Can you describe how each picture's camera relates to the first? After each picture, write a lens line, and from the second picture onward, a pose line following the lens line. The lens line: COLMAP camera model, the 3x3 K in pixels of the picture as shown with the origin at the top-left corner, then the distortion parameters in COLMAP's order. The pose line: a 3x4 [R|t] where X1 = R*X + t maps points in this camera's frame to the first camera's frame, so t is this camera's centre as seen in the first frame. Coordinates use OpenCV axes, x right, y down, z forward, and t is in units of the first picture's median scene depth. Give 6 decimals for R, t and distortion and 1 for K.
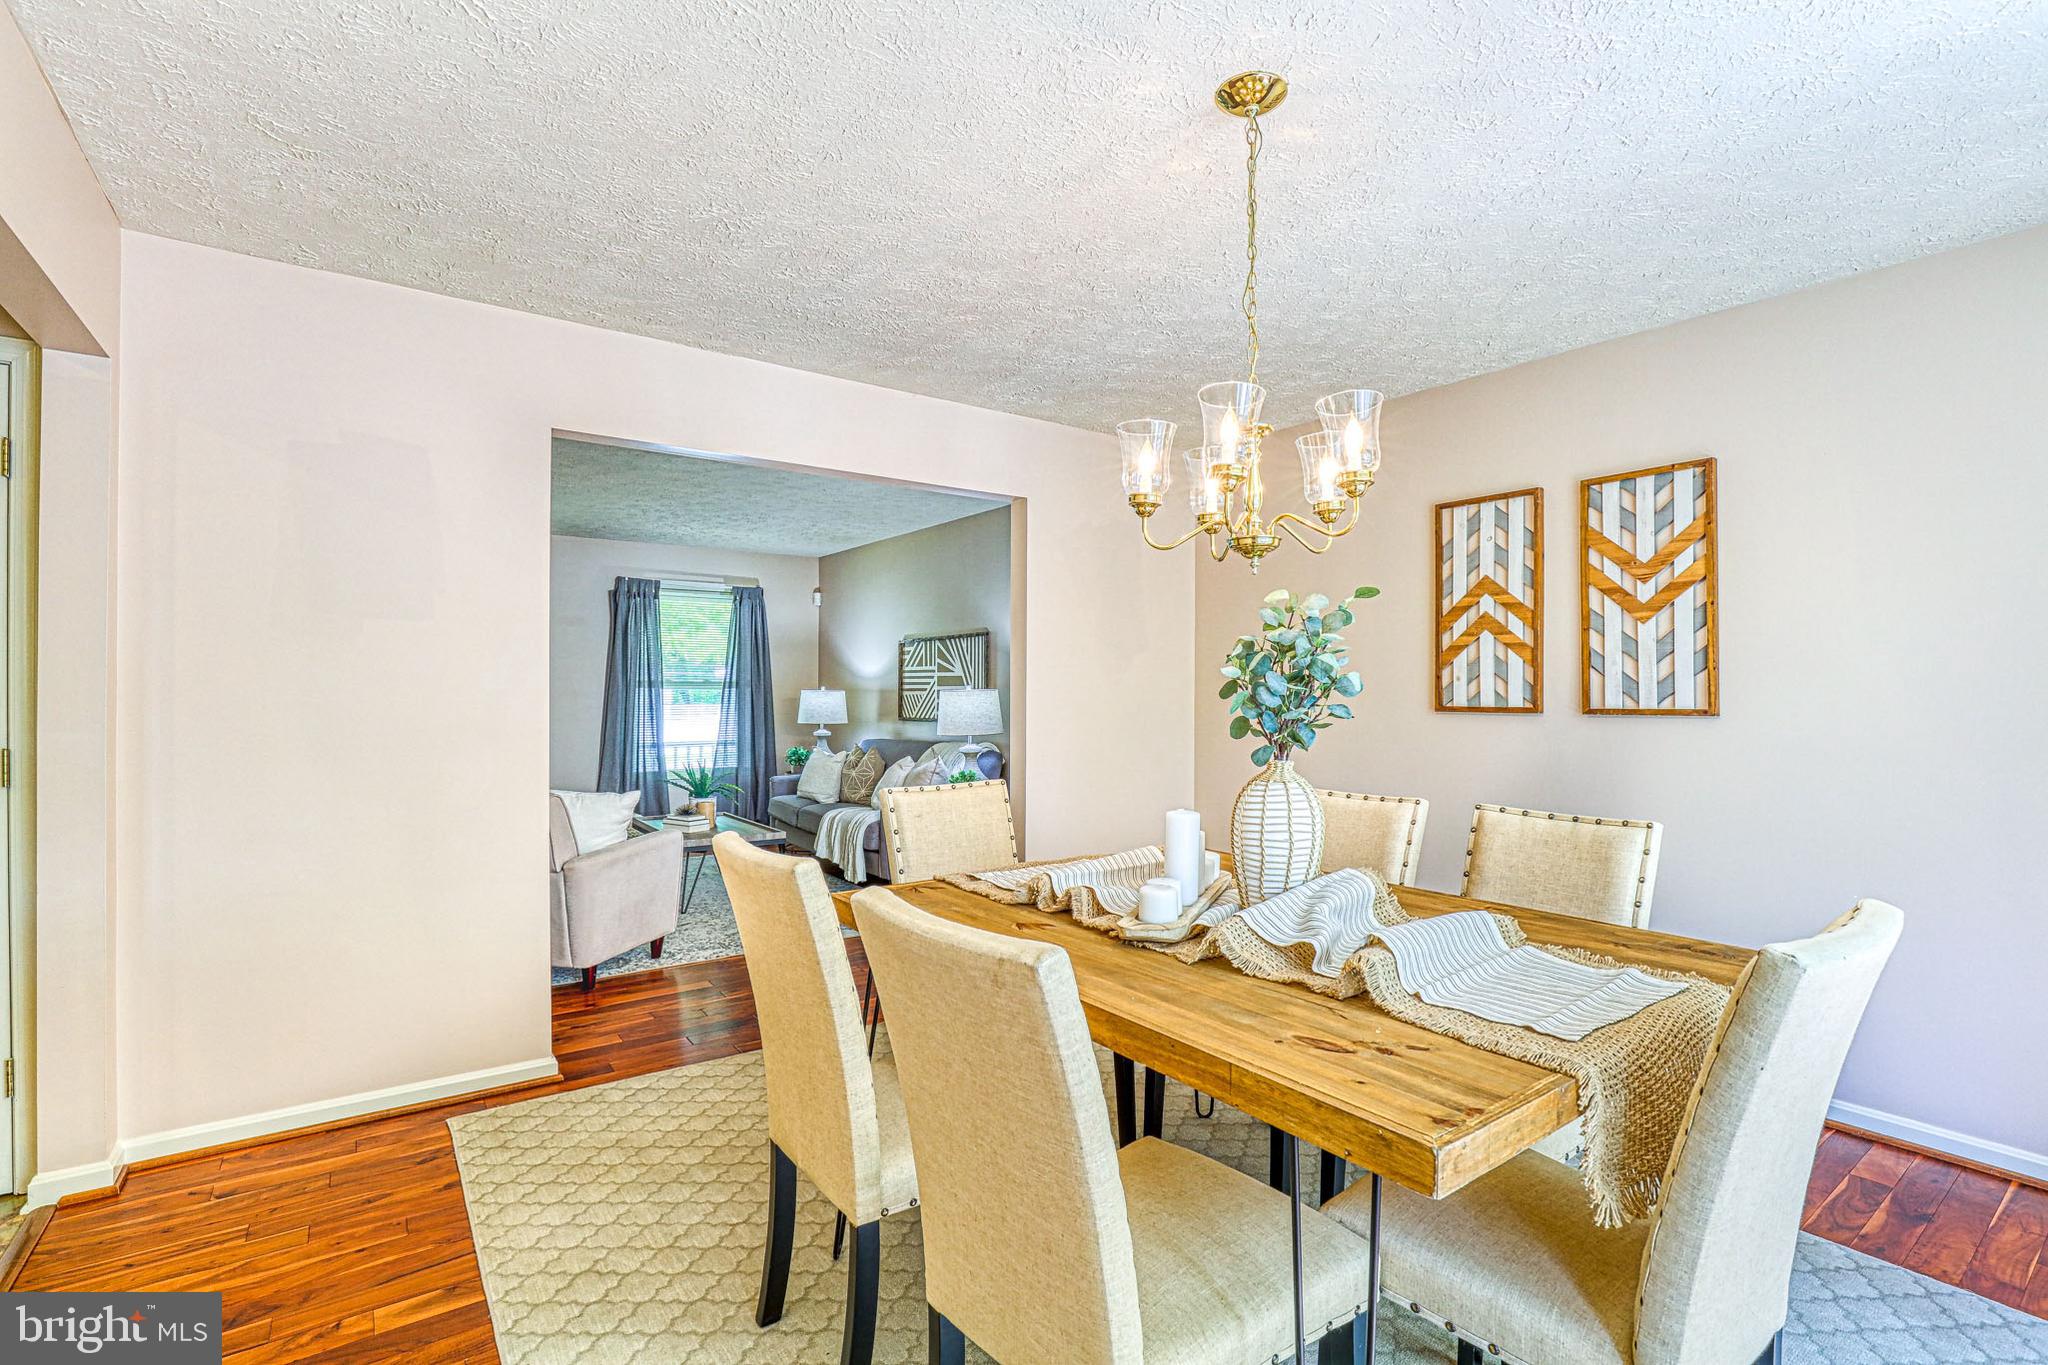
lens RADIAL K [[931.4, 0, 1048.5], [0, 931.4, 689.1], [0, 0, 1]] dist [-0.020471, 0.000237]
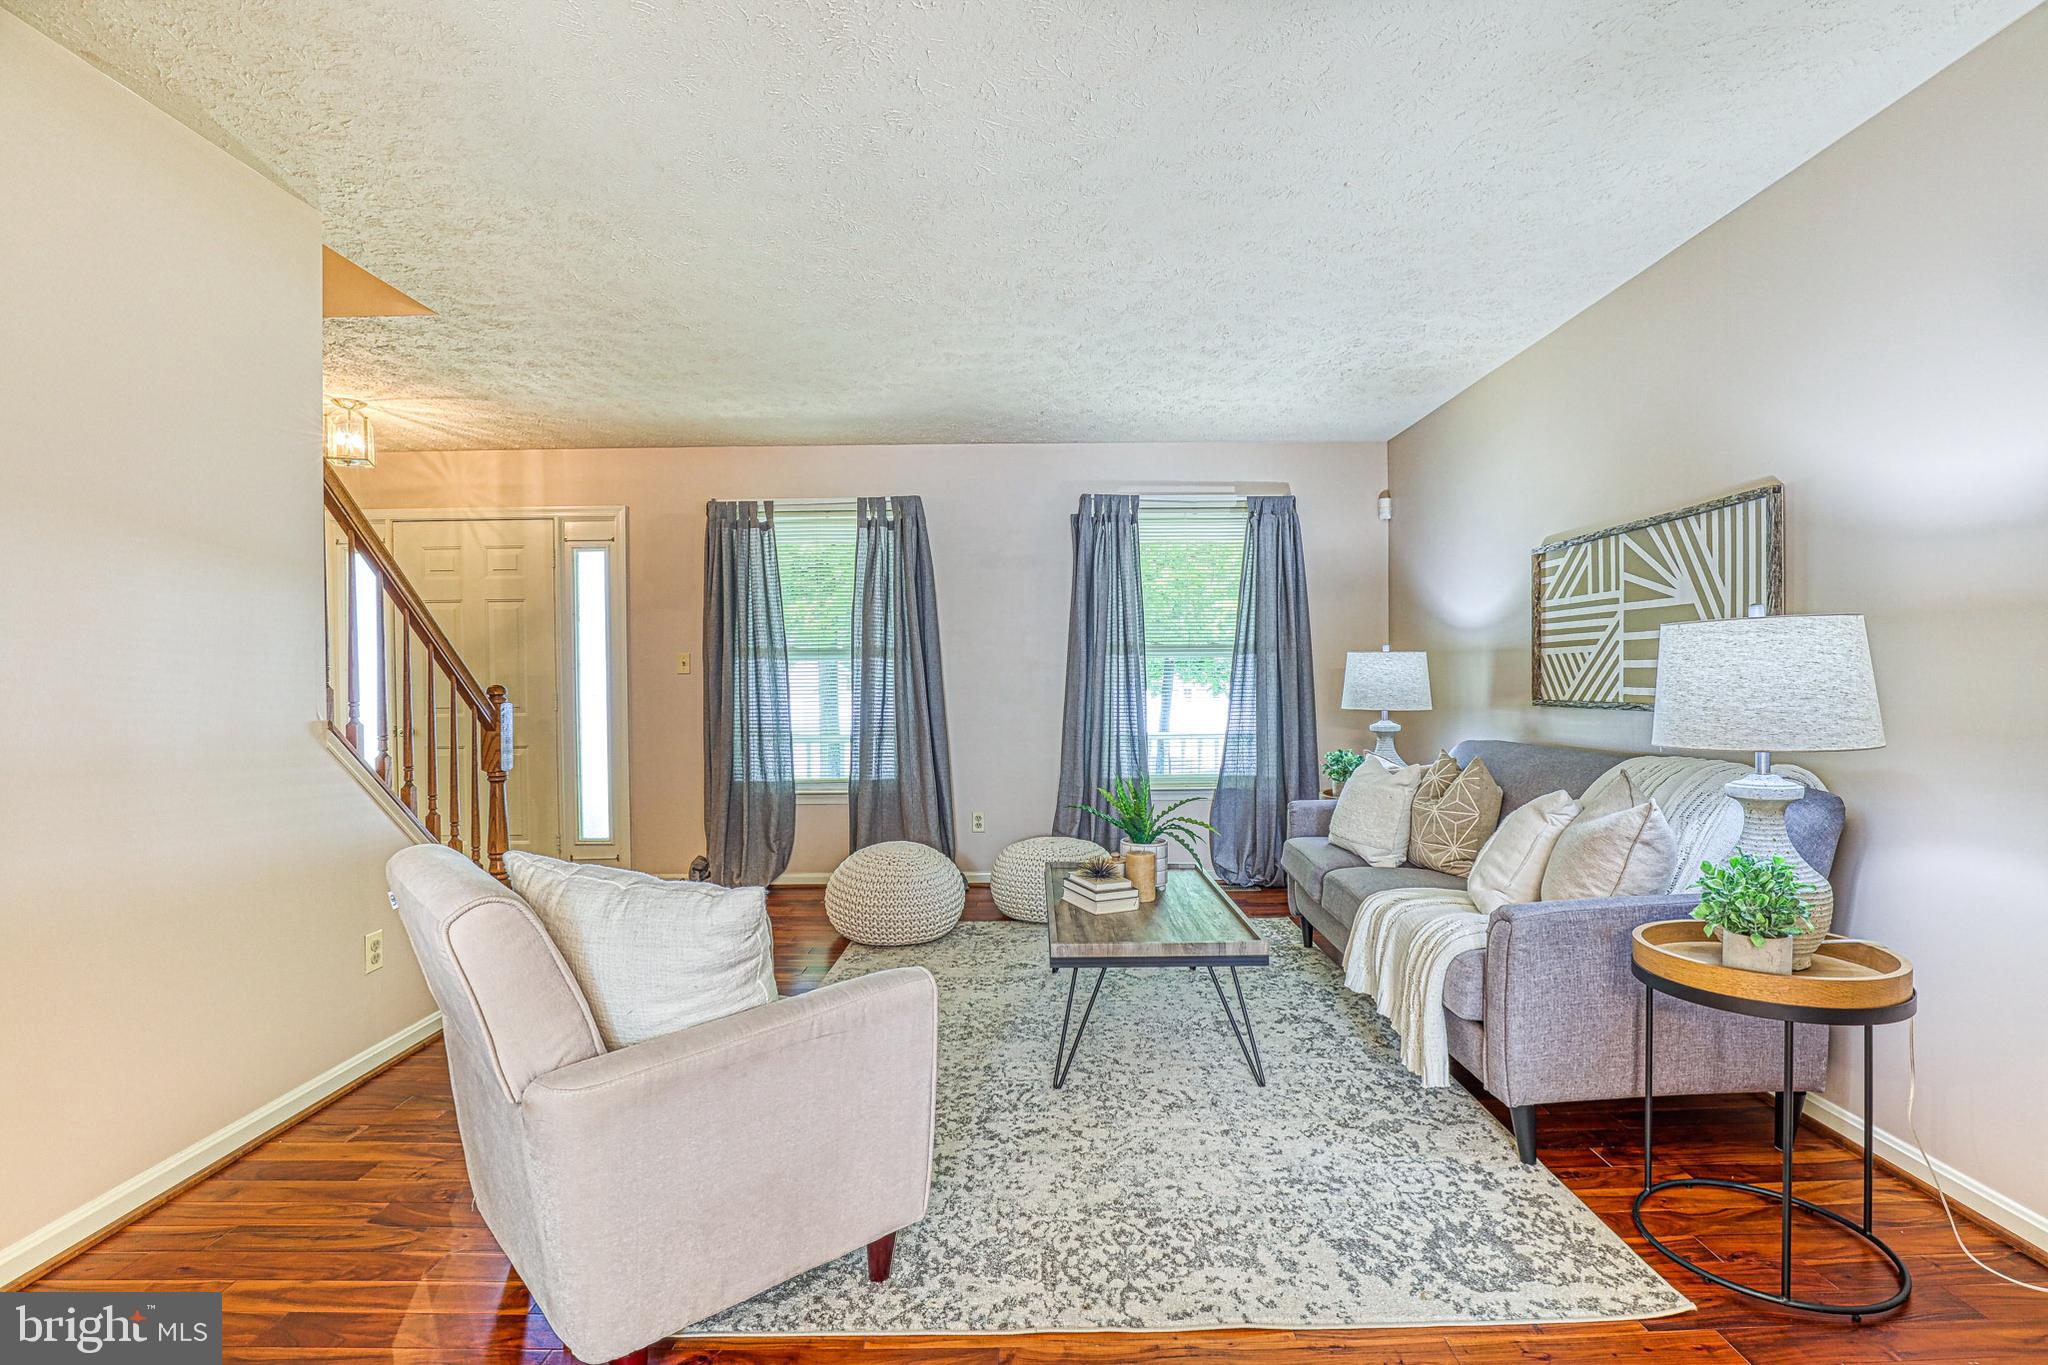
lens RADIAL K [[931.4, 0, 1048.5], [0, 931.4, 689.1], [0, 0, 1]] dist [-0.020471, 0.000237]
pose [[0.803480, -0.002084, -0.595328, -0.073272], [0.011659, 0.999857, 0.012235, 0.015675], [0.595218, -0.016772, 0.803389, 0.441085]]
